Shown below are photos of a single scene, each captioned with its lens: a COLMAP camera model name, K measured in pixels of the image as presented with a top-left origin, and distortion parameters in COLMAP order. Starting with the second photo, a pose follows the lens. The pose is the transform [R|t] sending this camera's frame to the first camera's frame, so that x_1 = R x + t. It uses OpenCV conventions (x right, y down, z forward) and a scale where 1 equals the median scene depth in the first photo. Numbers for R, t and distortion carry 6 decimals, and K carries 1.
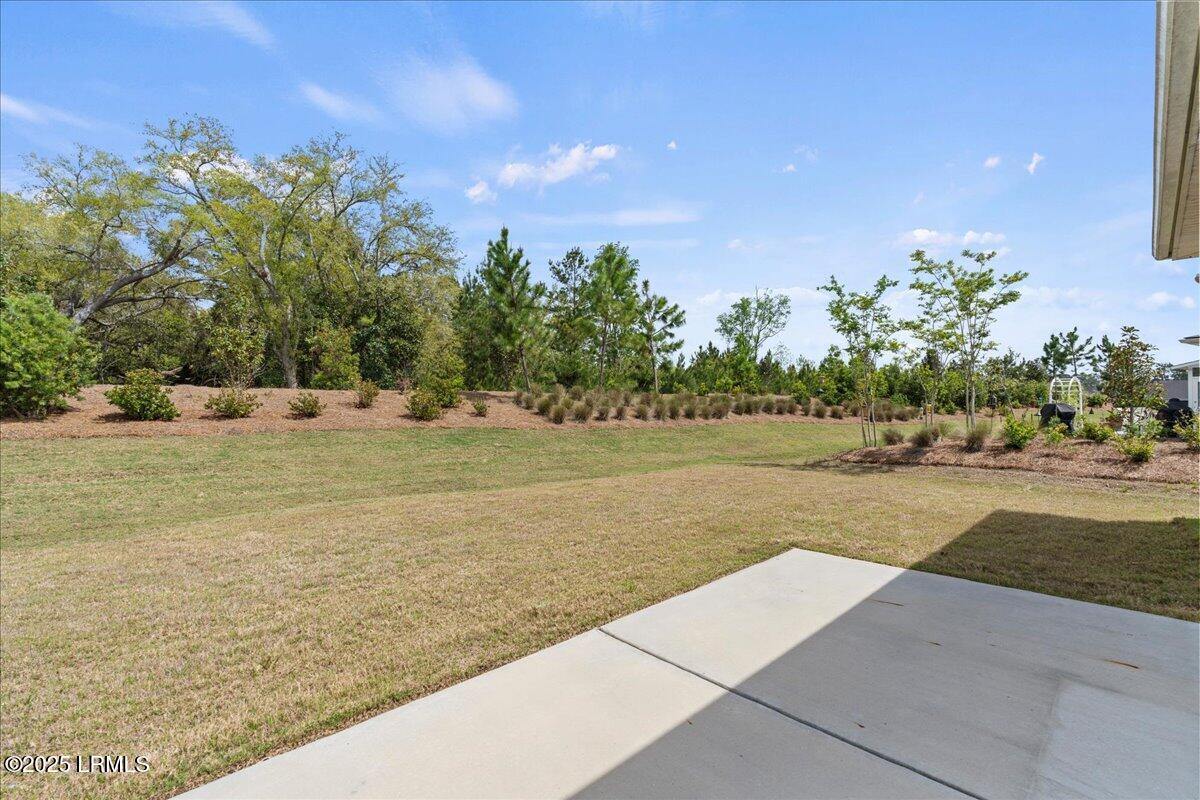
lens RADIAL K [[516.5, 0, 600.0], [0, 516.5, 400.0], [0, 0, 1]] dist [-0.011344, 0.000036]
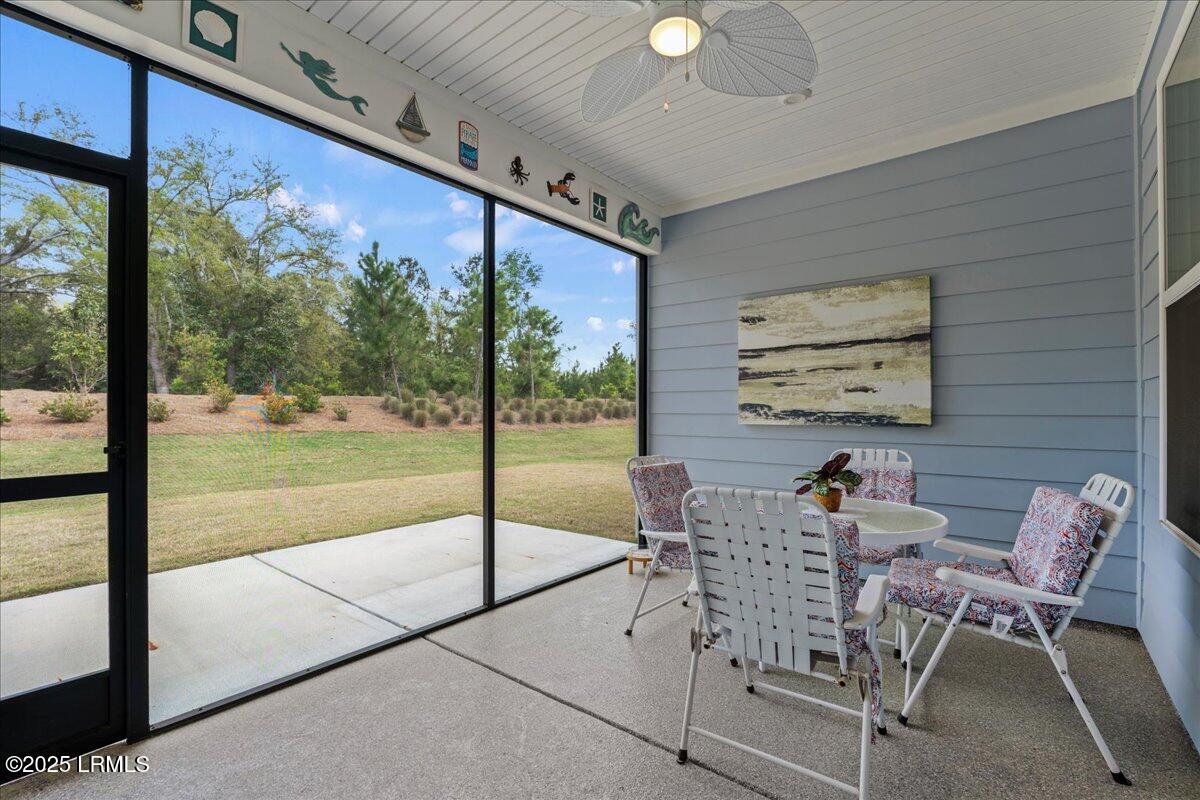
lens RADIAL K [[518.6, 0, 596.8], [0, 518.6, 403.7], [0, 0, 1]] dist [-0.011303, 0.000119]
pose [[0.990236, 0.004030, 0.139344, 0.108498], [-0.004227, 0.999990, 0.001123, -0.005149], [-0.139338, -0.001701, 0.990243, -0.097087]]
